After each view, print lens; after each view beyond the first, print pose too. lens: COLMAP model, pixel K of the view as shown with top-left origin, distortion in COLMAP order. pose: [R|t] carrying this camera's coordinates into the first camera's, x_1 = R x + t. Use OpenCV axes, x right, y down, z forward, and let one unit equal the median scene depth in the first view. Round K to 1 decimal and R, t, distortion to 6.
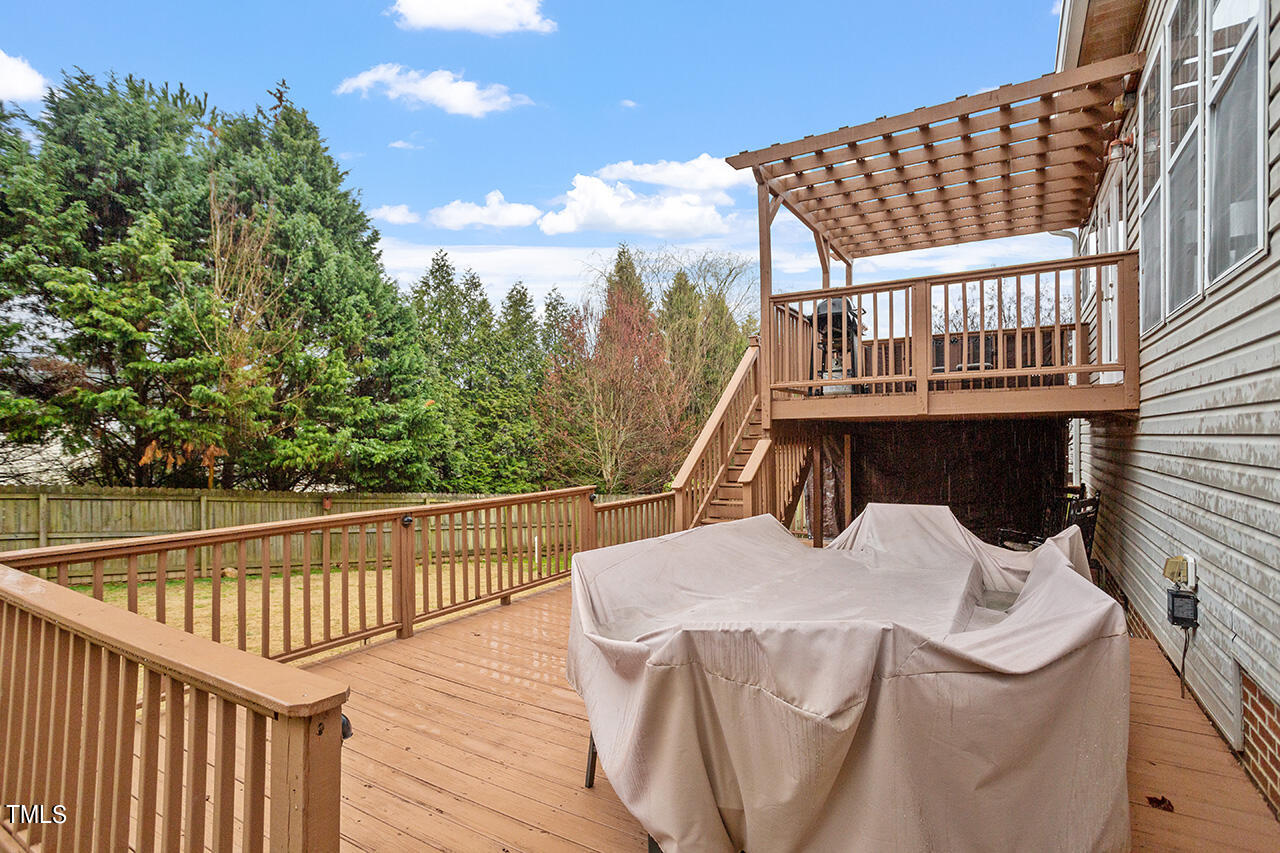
lens RADIAL K [[623.3, 0, 641.0], [0, 623.3, 428.8], [0, 0, 1]] dist [-0.000866, 0.000868]
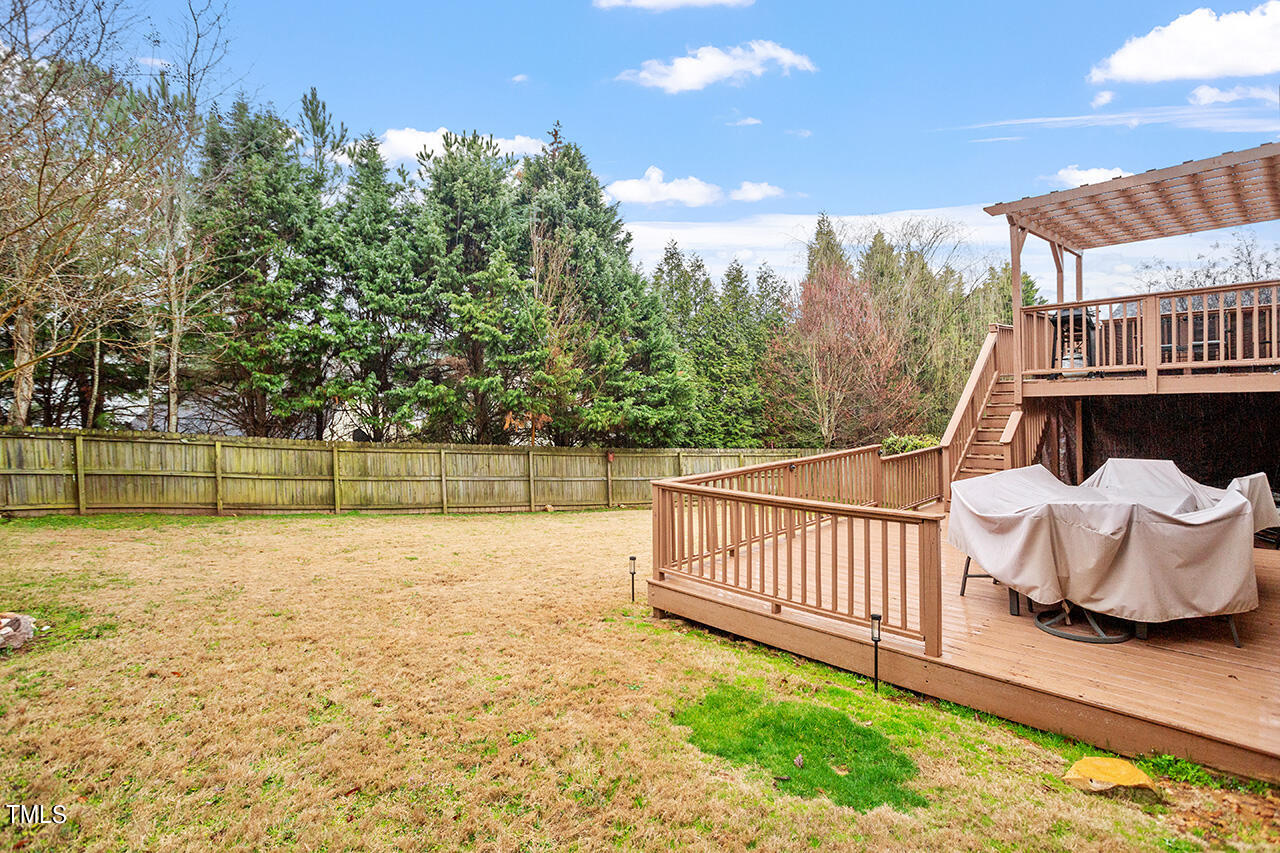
lens RADIAL K [[639.7, 0, 641.3], [0, 639.7, 399.0], [0, 0, 1]] dist [-0.030578, 0.035998]
pose [[0.967062, -0.019929, -0.253758, -0.114522], [0.027451, 0.999281, 0.026136, -0.032194], [0.253055, -0.032241, 0.966915, -0.261035]]
